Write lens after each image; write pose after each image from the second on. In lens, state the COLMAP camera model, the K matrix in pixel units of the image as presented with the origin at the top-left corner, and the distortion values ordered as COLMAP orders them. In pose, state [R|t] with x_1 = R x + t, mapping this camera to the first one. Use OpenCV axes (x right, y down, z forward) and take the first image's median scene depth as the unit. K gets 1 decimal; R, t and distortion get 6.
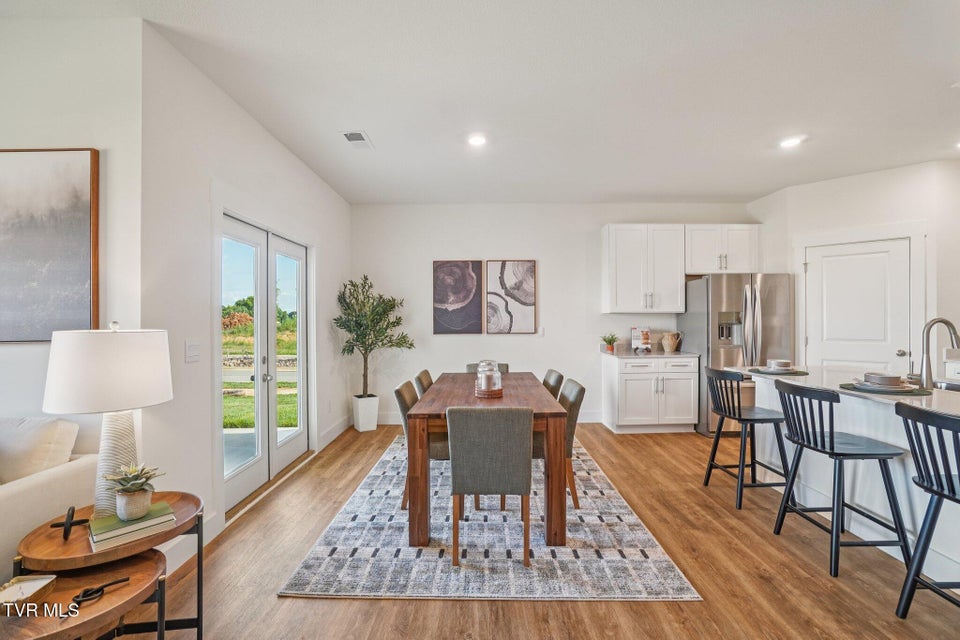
lens RADIAL K [[422.7, 0, 489.2], [0, 422.7, 321.5], [0, 0, 1]] dist [-0.032914, 0.000744]
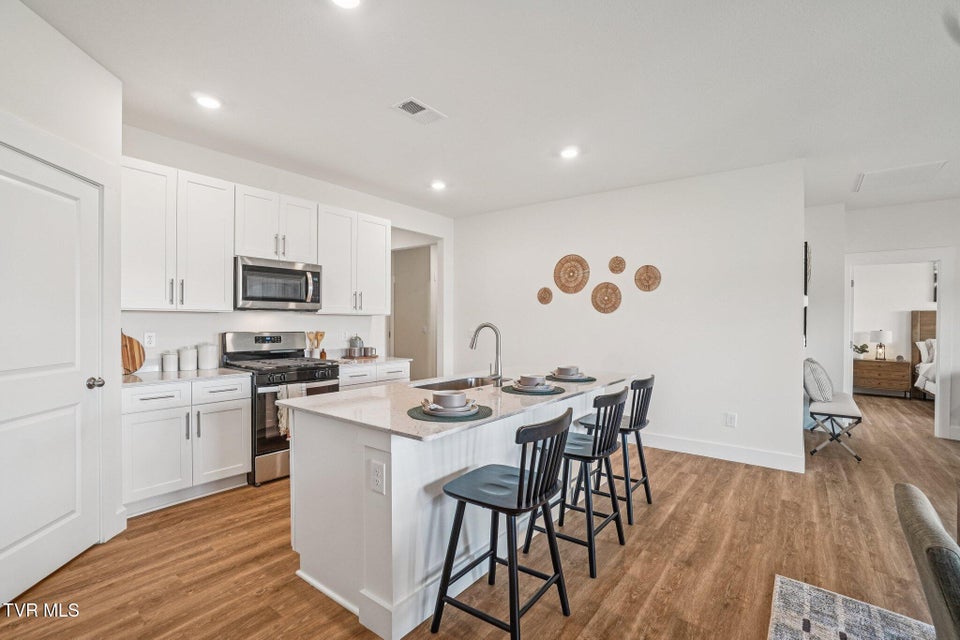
lens RADIAL K [[432.0, 0, 481.1], [0, 432.0, 315.4], [0, 0, 1]] dist [-0.061625, 0.020404]
pose [[-0.784997, 0.008983, 0.619435, 0.175721], [0.002042, 0.999927, -0.011914, -0.008898], [-0.619496, -0.008087, -0.784958, 0.953913]]
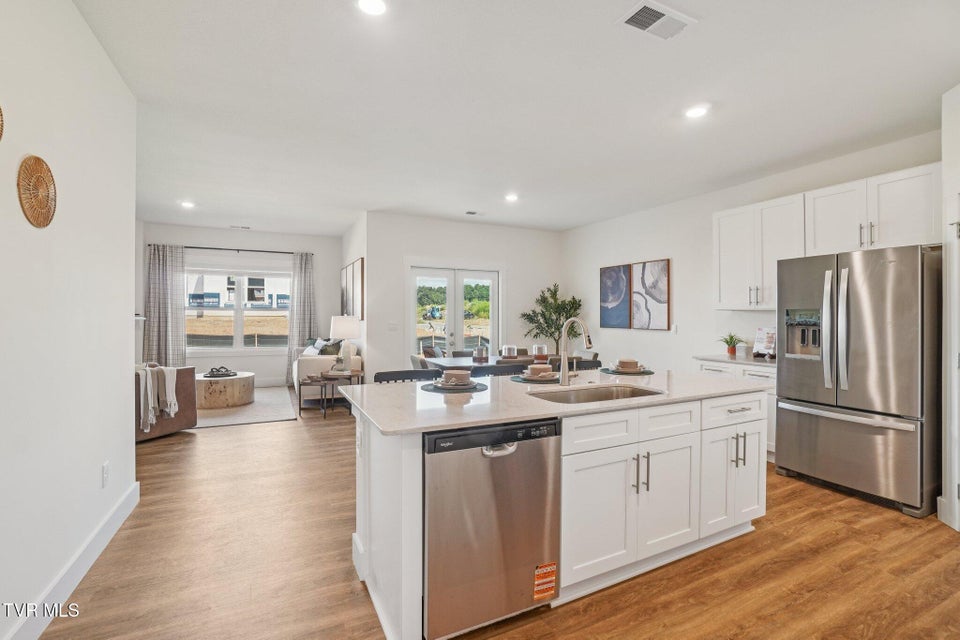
lens RADIAL K [[432.0, 0, 481.1], [0, 432.0, 315.4], [0, 0, 1]] dist [-0.061625, 0.020404]
pose [[0.436629, 0.009823, -0.899588, 0.952502], [-0.014037, 0.999893, 0.004105, -0.006481], [0.899532, 0.010835, 0.436720, 0.159474]]
